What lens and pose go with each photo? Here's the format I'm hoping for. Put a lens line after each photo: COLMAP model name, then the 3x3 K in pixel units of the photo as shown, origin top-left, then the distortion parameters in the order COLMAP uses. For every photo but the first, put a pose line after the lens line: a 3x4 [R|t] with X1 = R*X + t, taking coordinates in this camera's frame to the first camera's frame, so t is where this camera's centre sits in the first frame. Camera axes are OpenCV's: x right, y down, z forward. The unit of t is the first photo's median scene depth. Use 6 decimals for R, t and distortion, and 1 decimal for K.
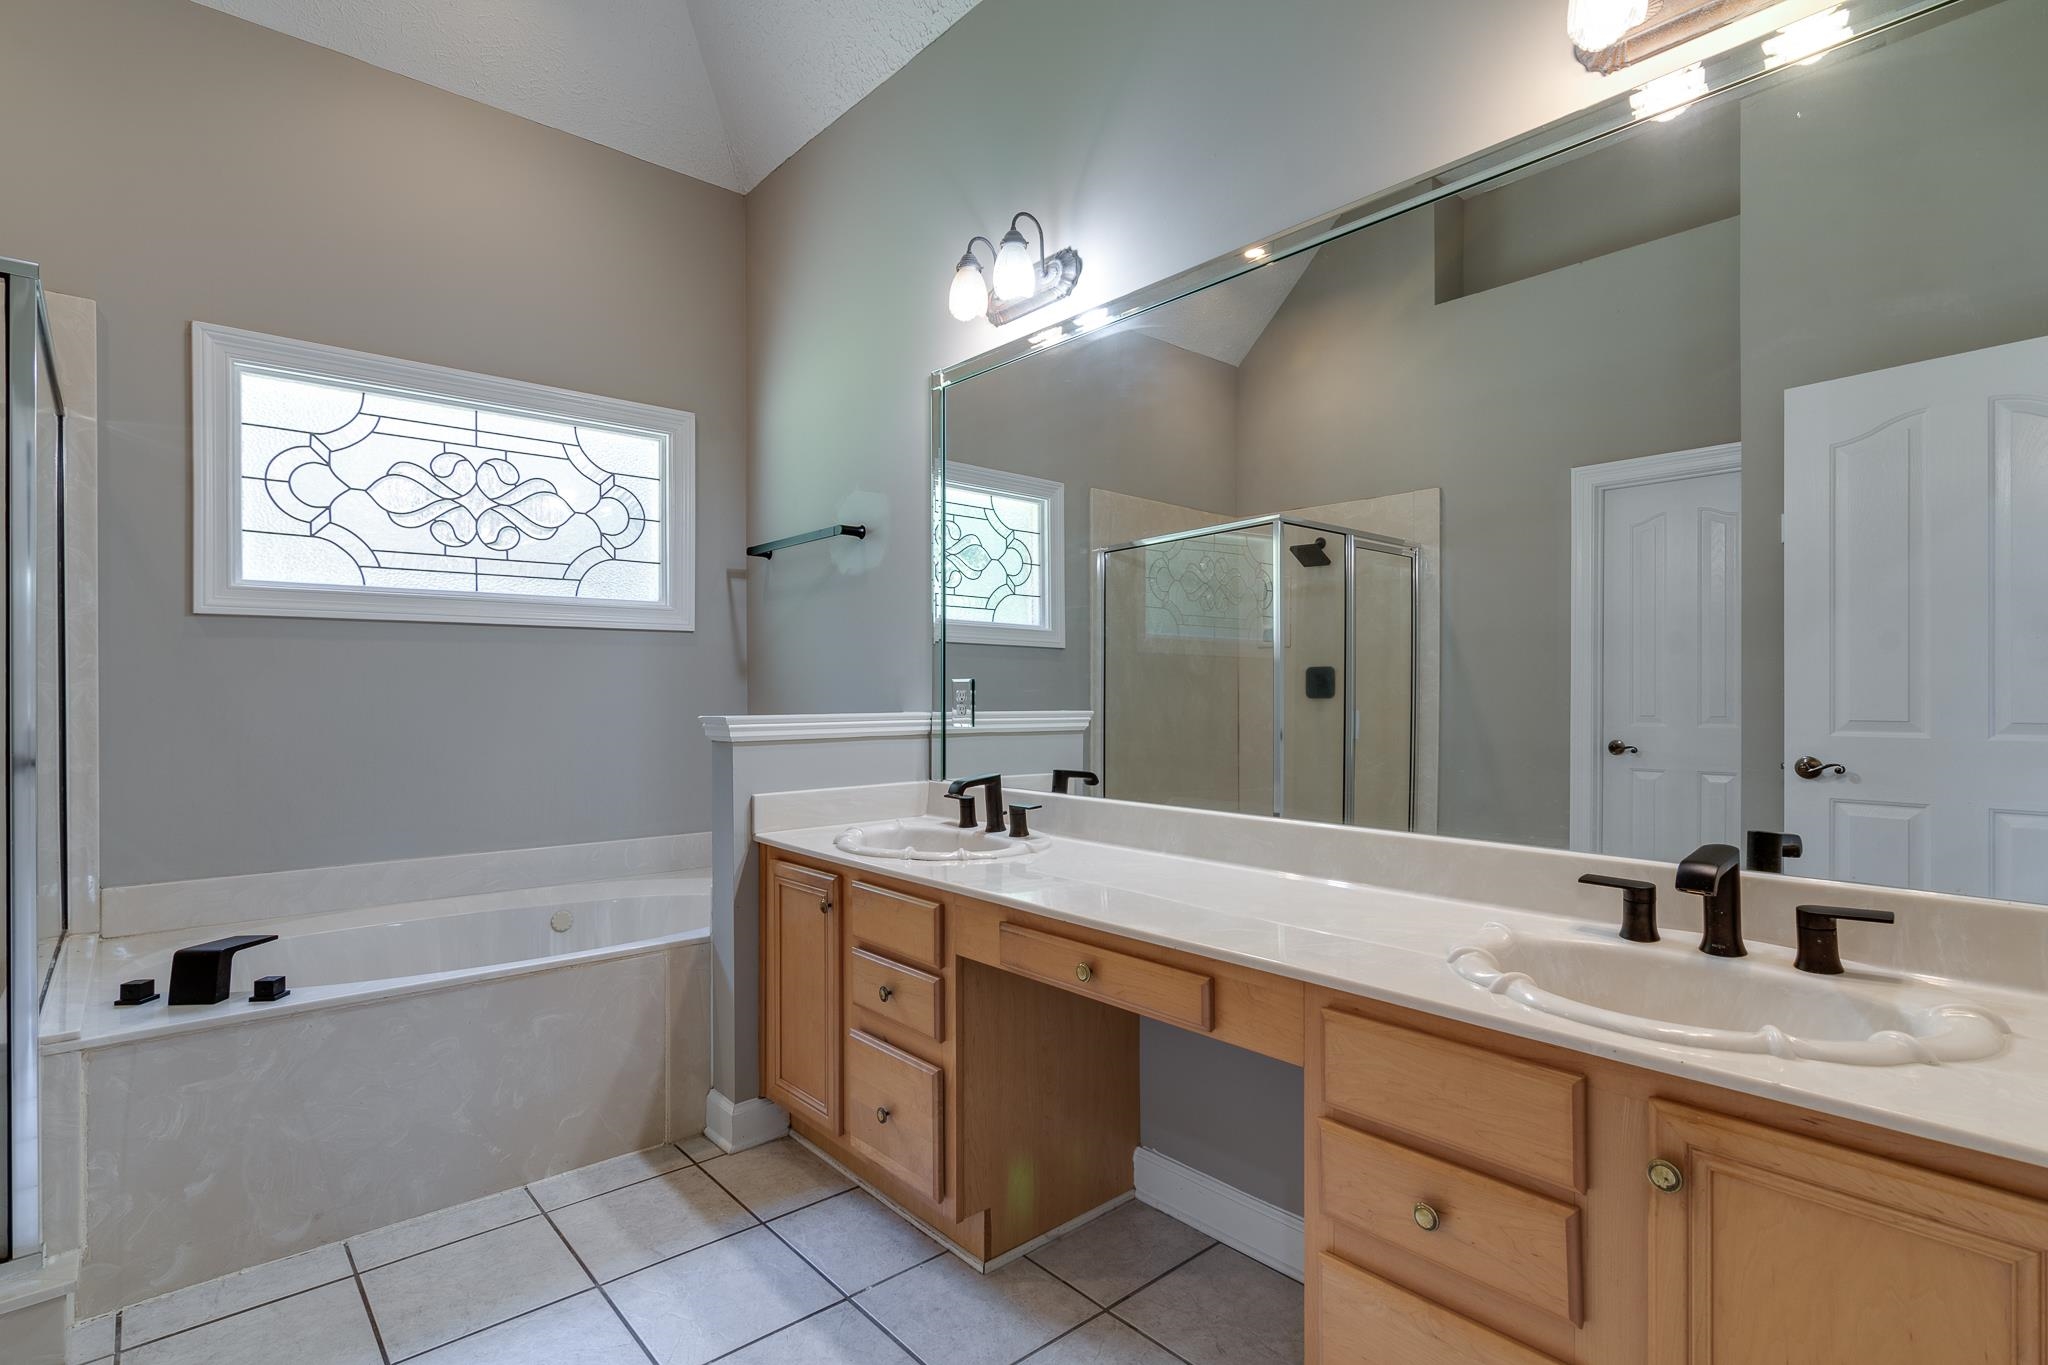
lens RADIAL K [[1009.4, 0, 1026.9], [0, 1009.4, 690.6], [0, 0, 1]] dist [-0.003756, 0.002844]
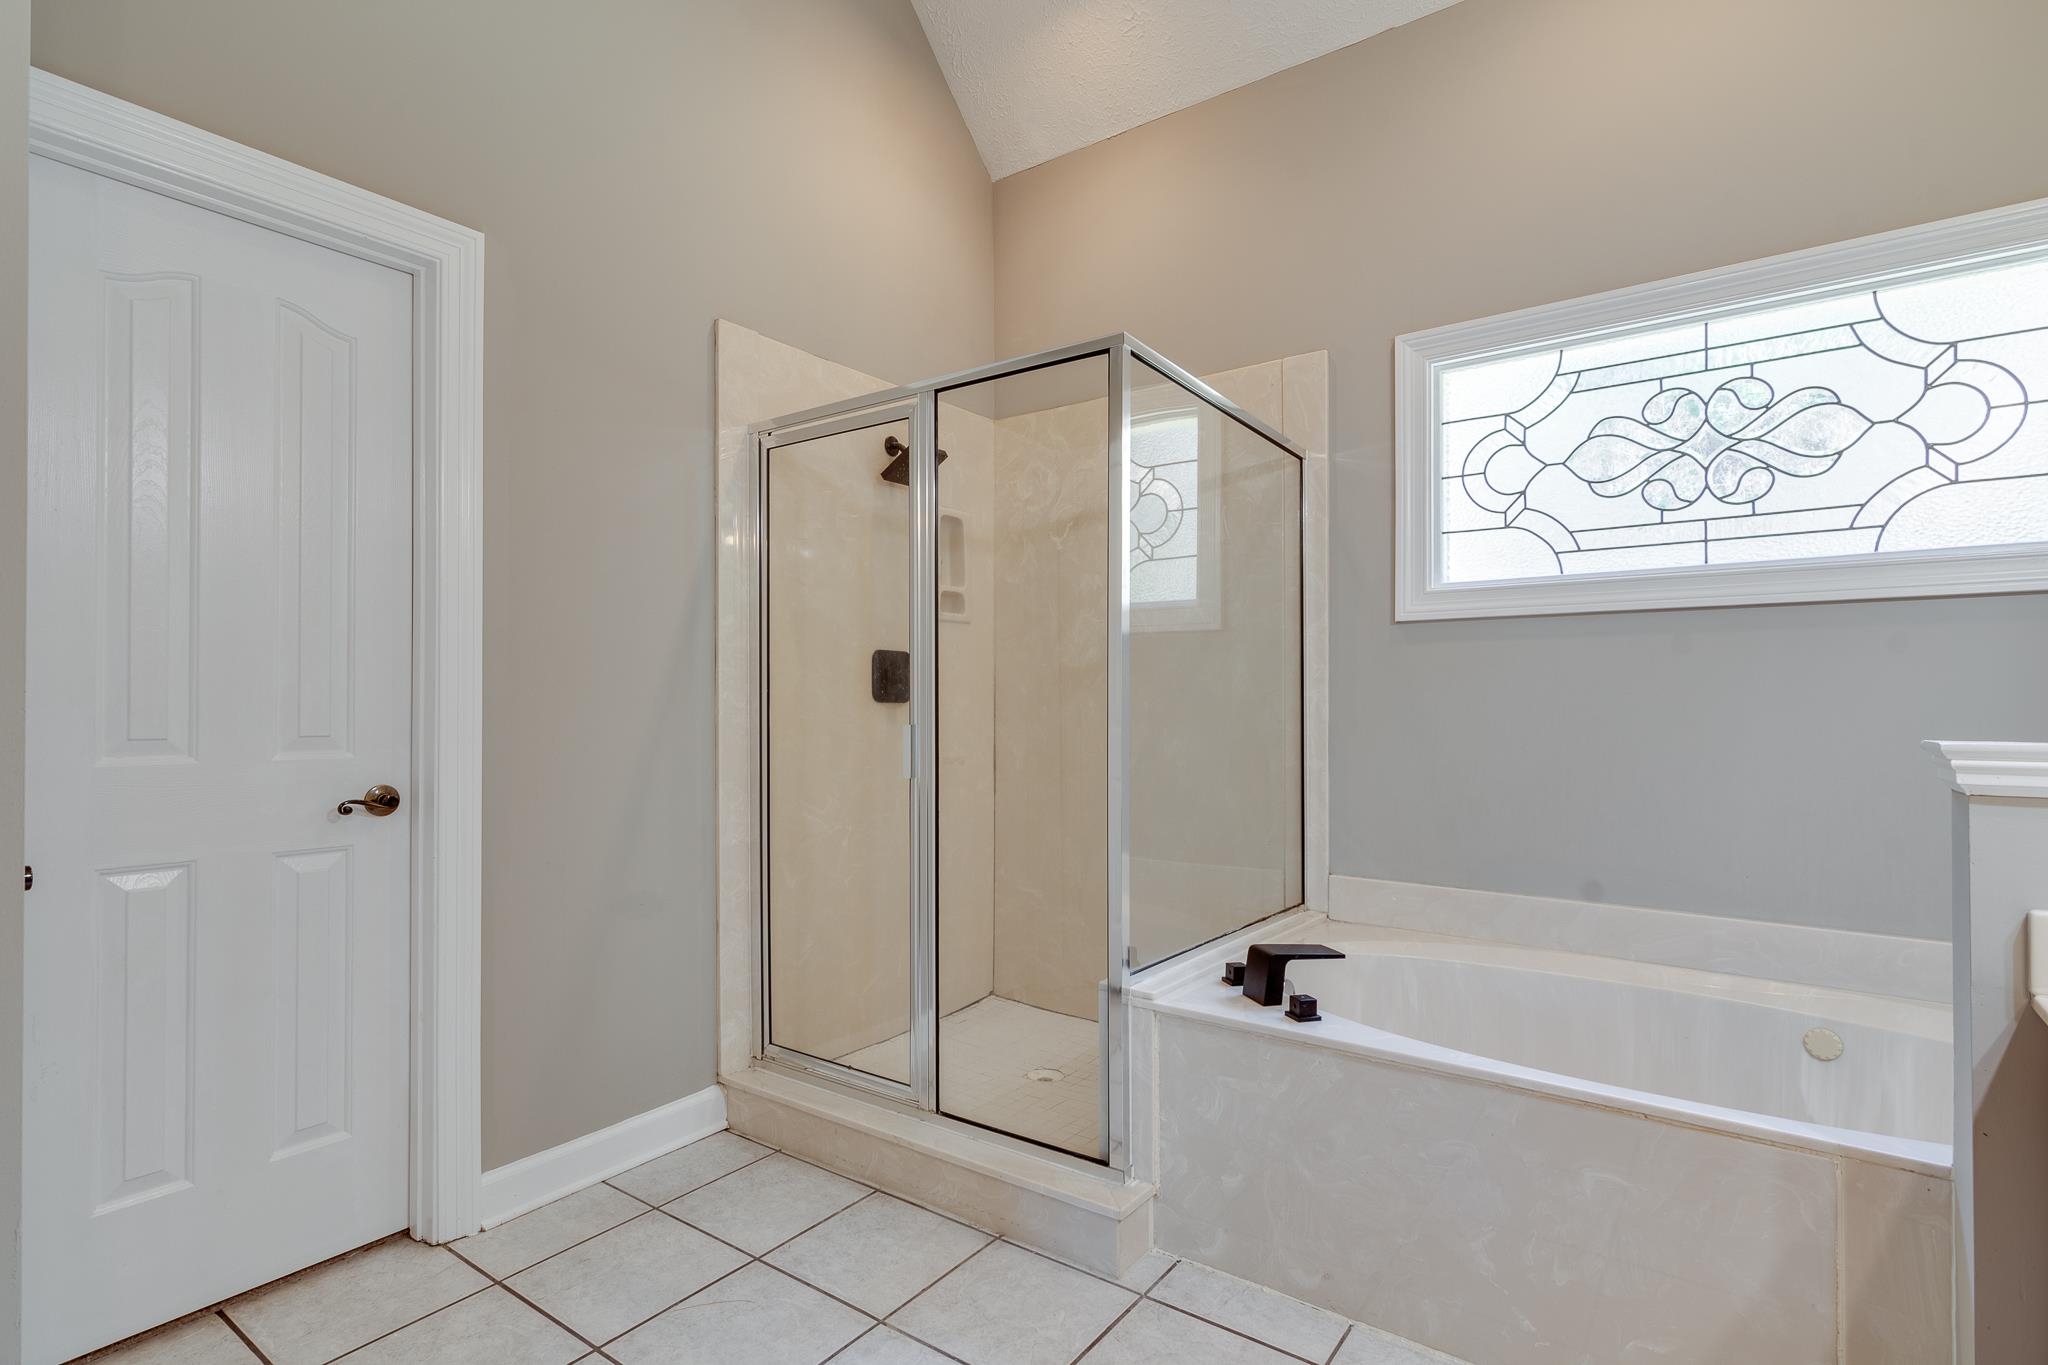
lens RADIAL K [[1001.1, 0, 1014.2], [0, 1001.1, 694.2], [0, 0, 1]] dist [-0.005311, 0.002718]
pose [[0.193321, -0.006022, -0.981117, 0.086345], [-0.001840, 0.999977, -0.006500, 0.004071], [0.981134, 0.003062, 0.193306, 0.381371]]
